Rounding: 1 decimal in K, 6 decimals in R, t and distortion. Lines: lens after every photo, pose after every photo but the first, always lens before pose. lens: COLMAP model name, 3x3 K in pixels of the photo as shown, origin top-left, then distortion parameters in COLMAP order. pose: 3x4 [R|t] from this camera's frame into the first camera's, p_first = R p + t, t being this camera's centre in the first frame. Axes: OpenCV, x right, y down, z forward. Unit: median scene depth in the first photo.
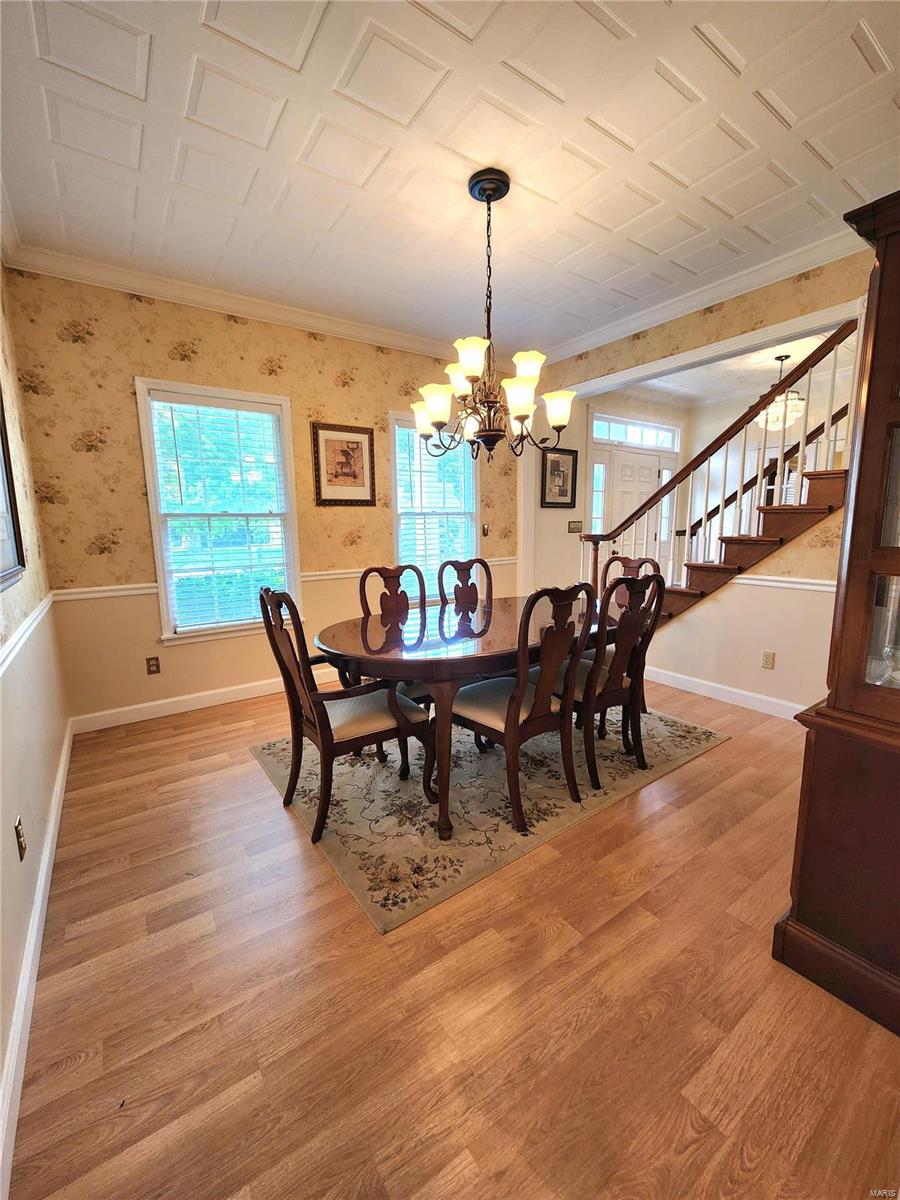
lens RADIAL K [[491.7, 0, 453.8], [0, 491.7, 601.6], [0, 0, 1]] dist [0.000812, 0.000243]
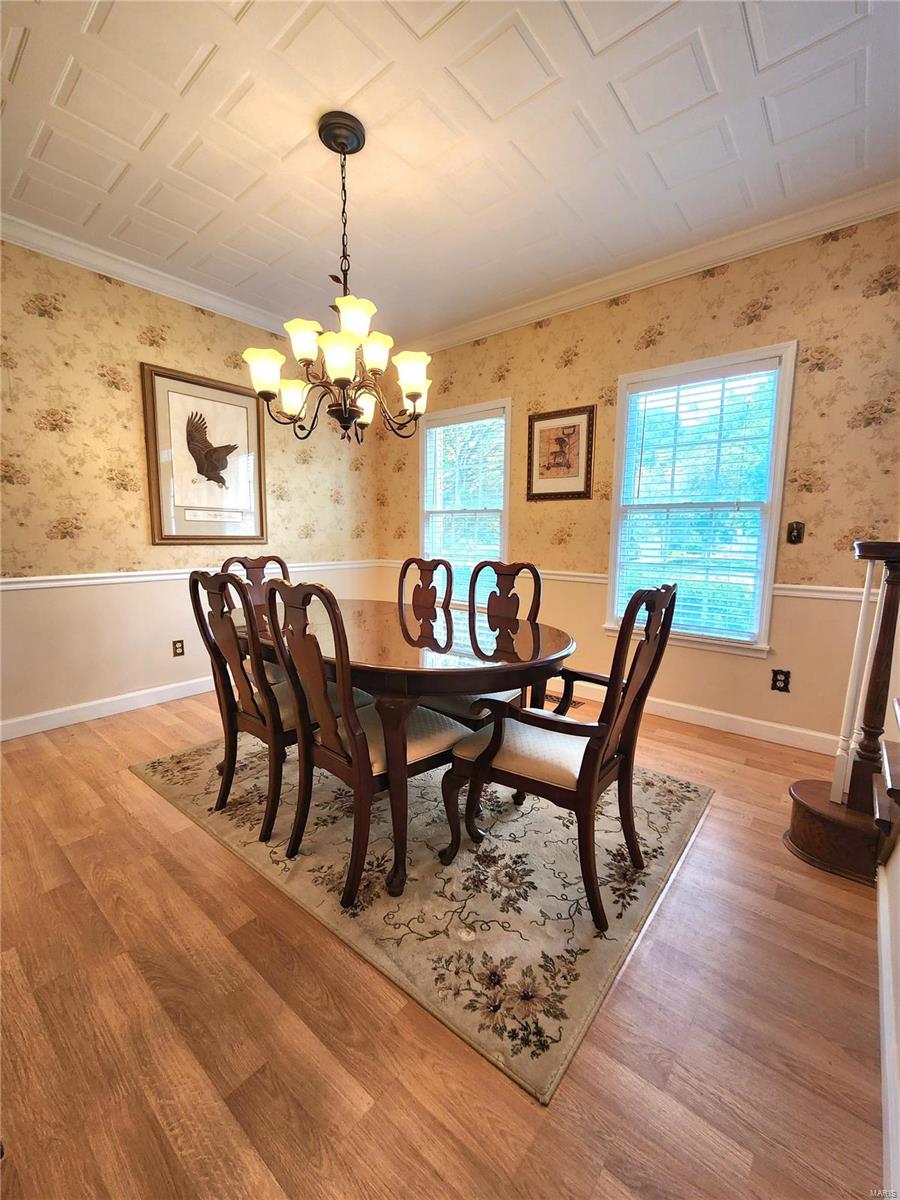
lens RADIAL K [[488.8, 0, 450.0], [0, 488.8, 600.0], [0, 0, 1]] dist [-0.001037, -0.000091]
pose [[0.257725, 0.149923, -0.954516, 0.733180], [-0.167218, 0.979903, 0.108761, -0.094129], [0.951638, 0.131582, 0.277616, 0.701063]]
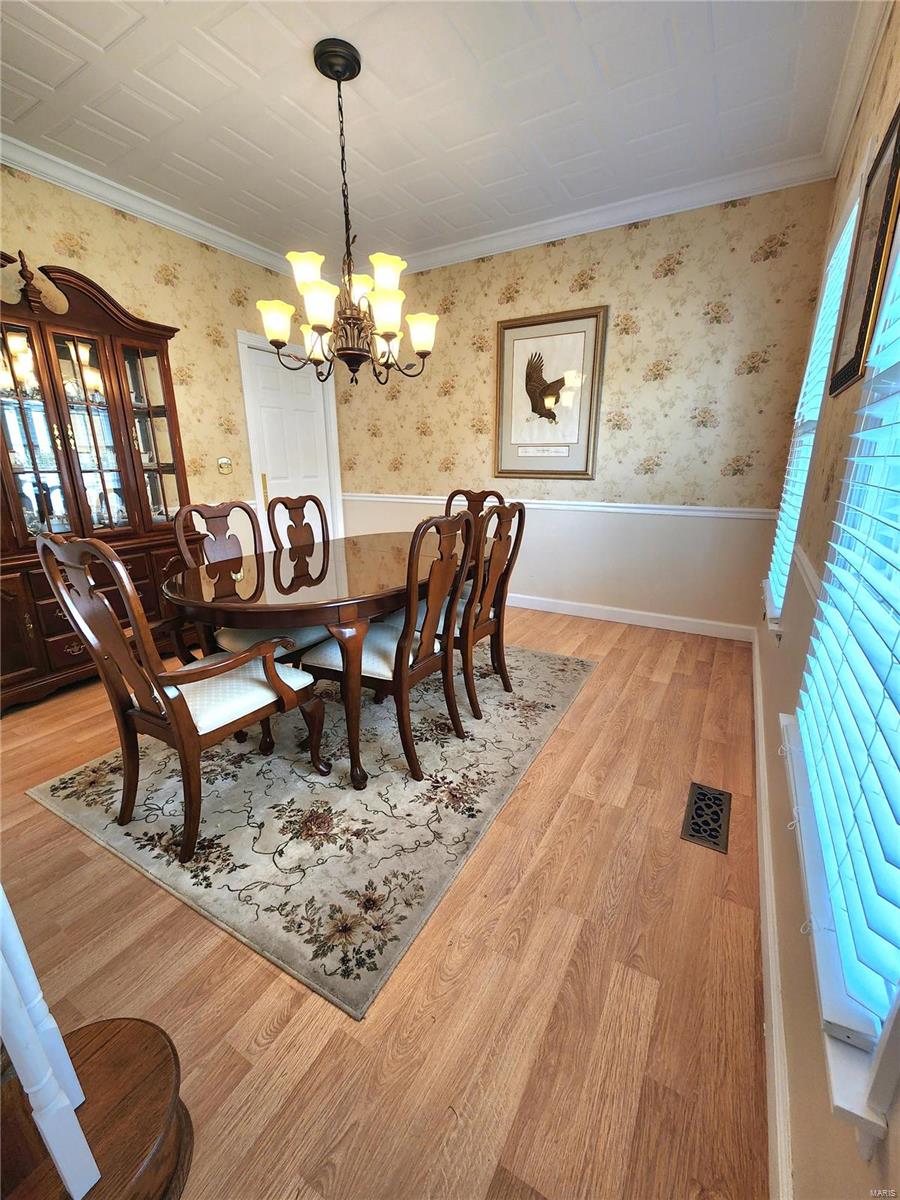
lens RADIAL K [[488.8, 0, 450.0], [0, 488.8, 600.0], [0, 0, 1]] dist [-0.001037, -0.000091]
pose [[-0.908141, 0.133191, -0.396913, 0.246076], [-0.049607, 0.907135, 0.417905, -0.224600], [0.415715, 0.399206, -0.817200, 1.472518]]
